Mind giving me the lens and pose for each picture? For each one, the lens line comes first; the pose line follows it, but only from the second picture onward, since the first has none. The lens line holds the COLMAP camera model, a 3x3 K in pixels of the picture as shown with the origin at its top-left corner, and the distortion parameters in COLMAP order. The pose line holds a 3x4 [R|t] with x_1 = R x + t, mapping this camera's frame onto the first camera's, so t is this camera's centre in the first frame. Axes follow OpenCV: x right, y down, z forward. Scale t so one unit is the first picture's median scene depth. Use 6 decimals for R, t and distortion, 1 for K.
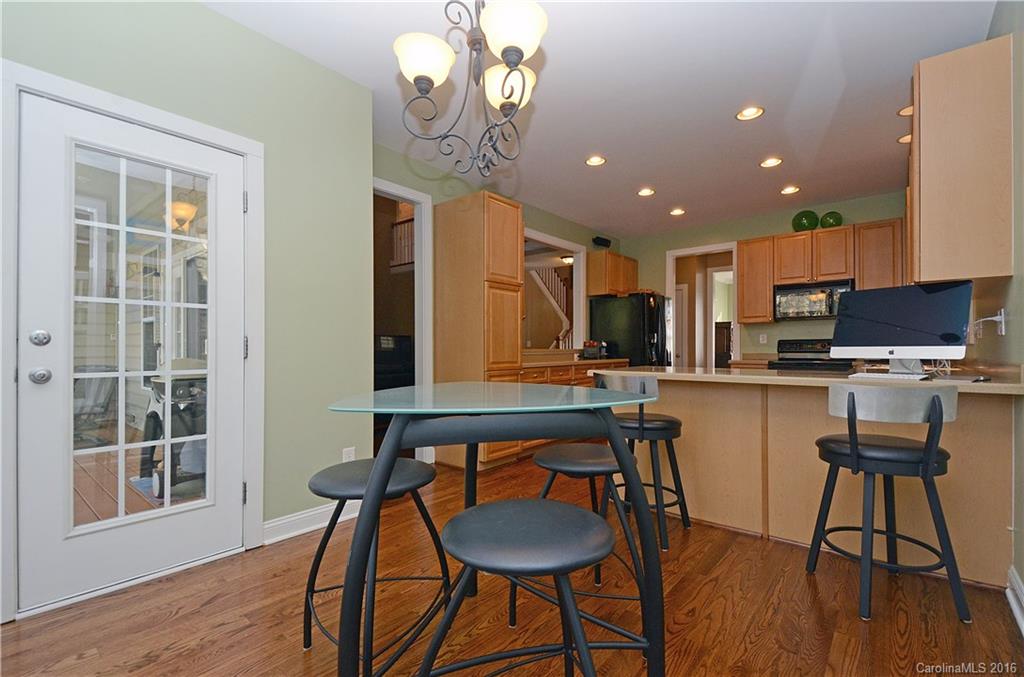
lens RADIAL K [[446.4, 0, 515.7], [0, 446.4, 344.3], [0, 0, 1]] dist [0.022837, 0.000111]
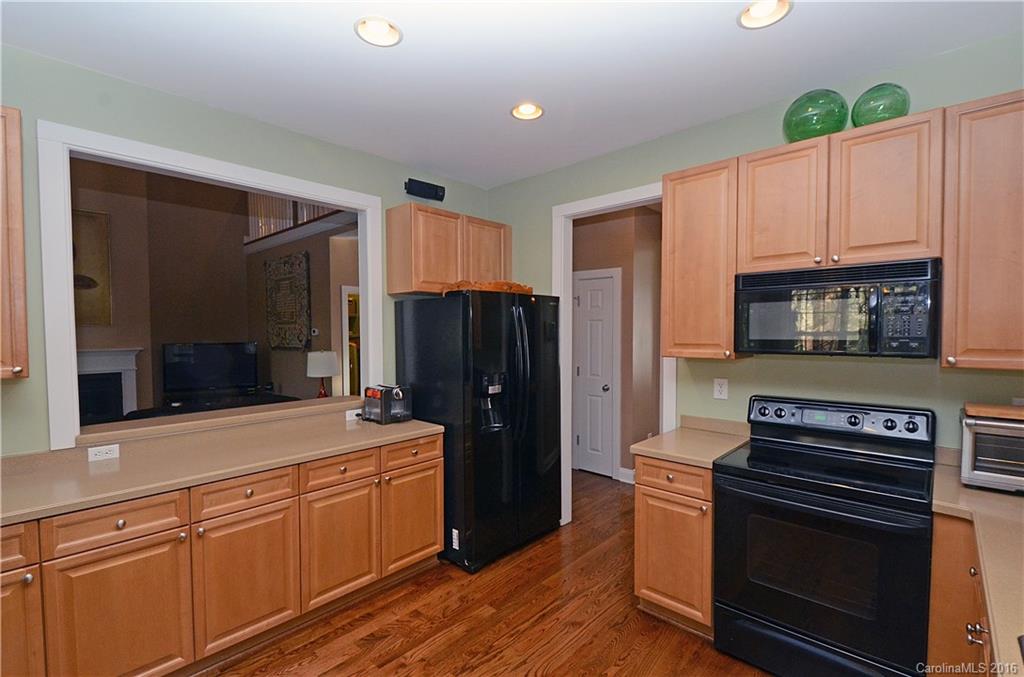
lens RADIAL K [[464.4, 0, 503.6], [0, 464.4, 344.6], [0, 0, 1]] dist [-0.000159, -0.000322]
pose [[0.998567, 0.001288, -0.053501, 0.365726], [0.000375, 0.999517, 0.031065, -0.074918], [0.053515, -0.031040, 0.998084, 0.532368]]
